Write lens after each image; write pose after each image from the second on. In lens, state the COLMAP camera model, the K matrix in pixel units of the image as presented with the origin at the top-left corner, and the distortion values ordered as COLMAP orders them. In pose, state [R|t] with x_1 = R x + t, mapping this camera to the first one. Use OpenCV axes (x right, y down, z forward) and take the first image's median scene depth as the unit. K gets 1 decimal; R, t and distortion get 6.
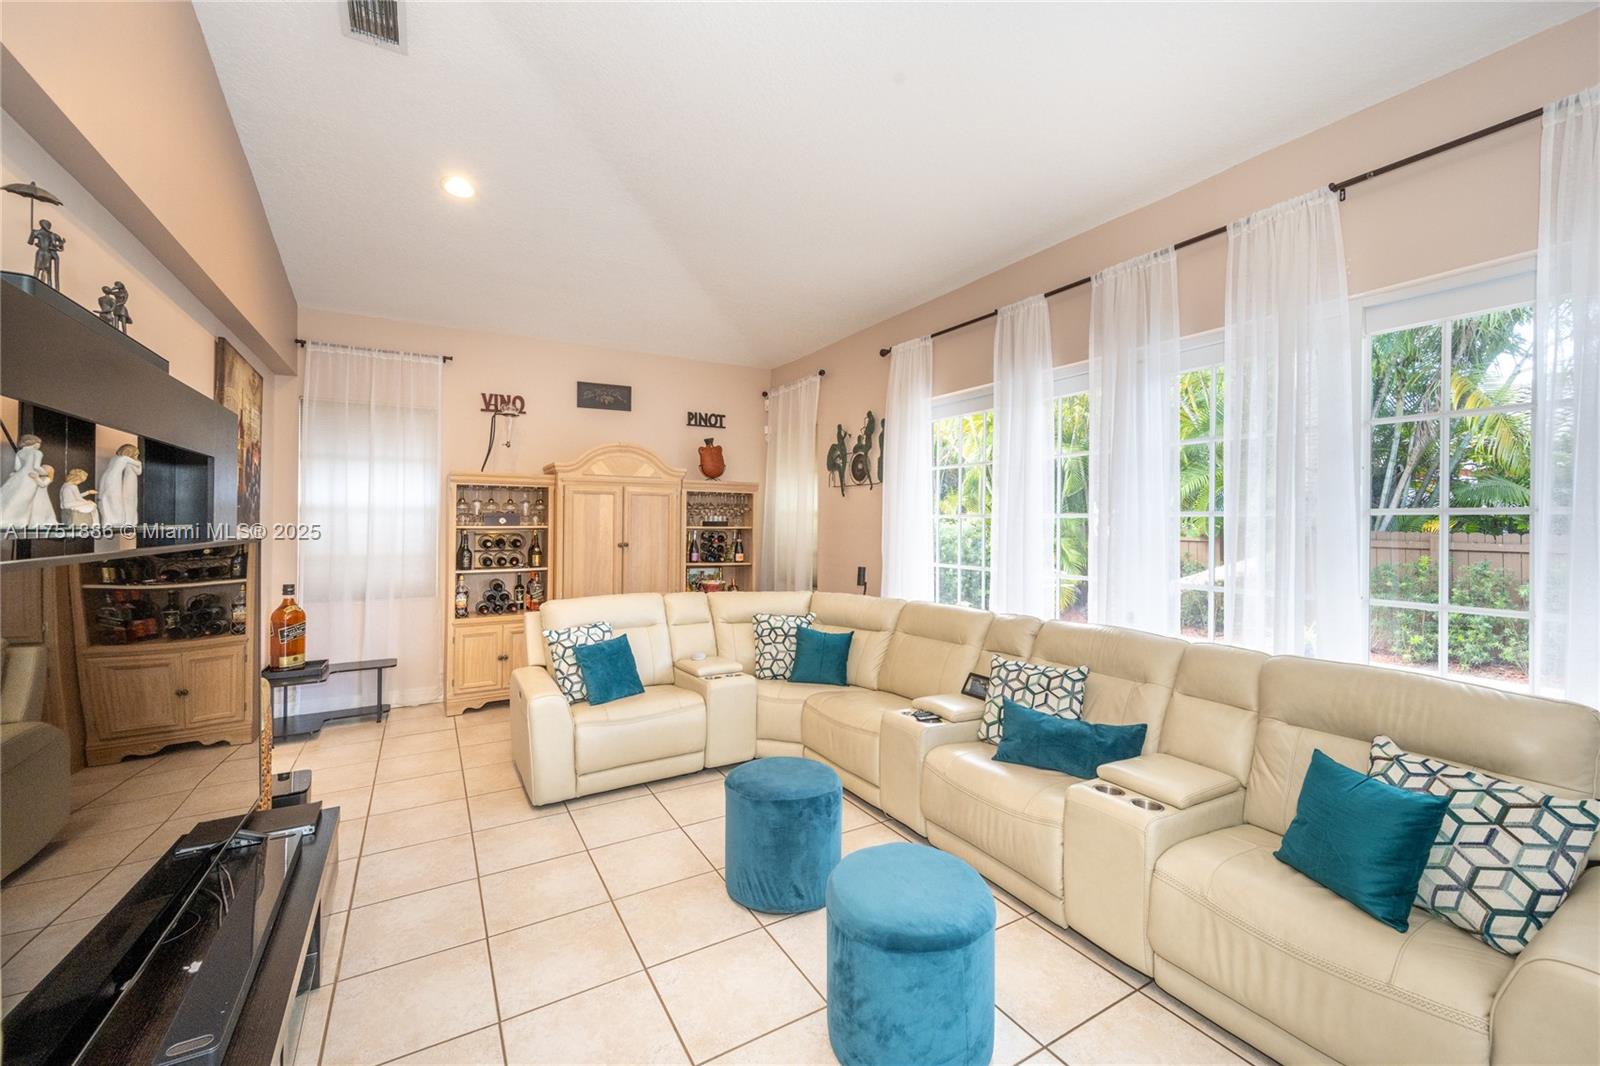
lens RADIAL K [[634.1, 0, 803.2], [0, 634.1, 520.5], [0, 0, 1]] dist [-0.001729, -0.001062]
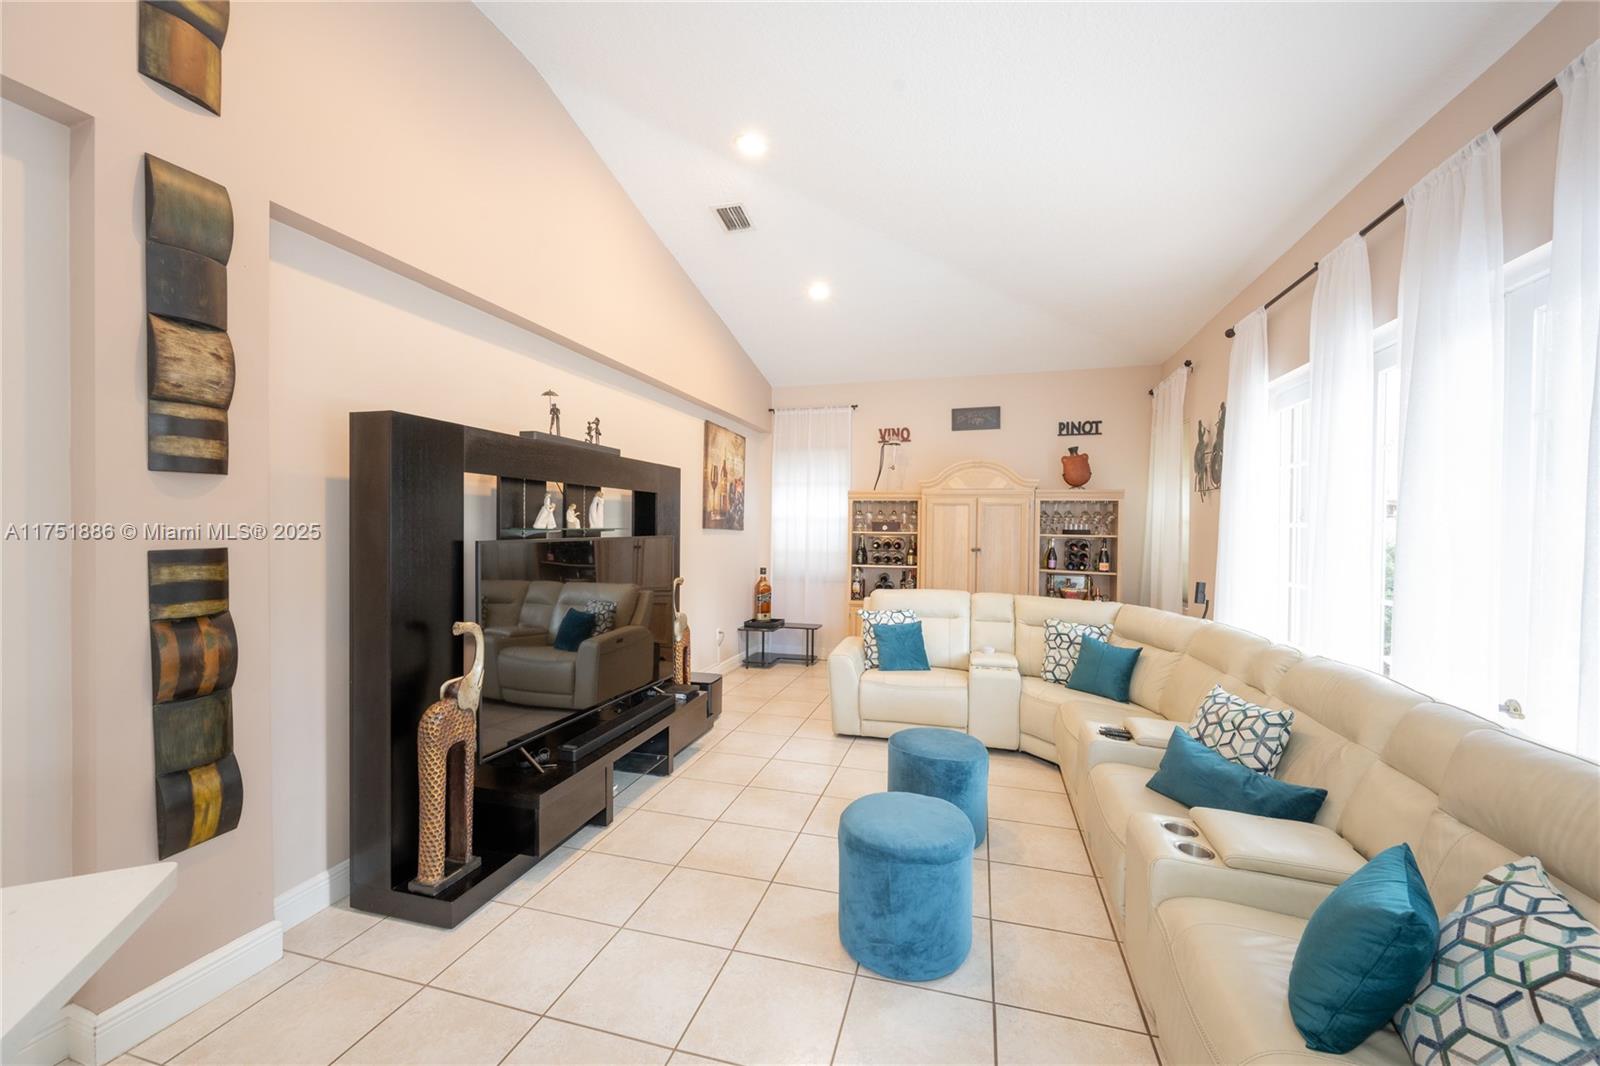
lens RADIAL K [[634.1, 0, 807.9], [0, 634.1, 534.4], [0, 0, 1]] dist [-0.001729, -0.001062]
pose [[0.693676, 0.012789, -0.720174, 0.372161], [-0.006367, 0.999912, 0.011624, 0.000043], [0.720259, -0.003478, 0.693696, -0.001798]]
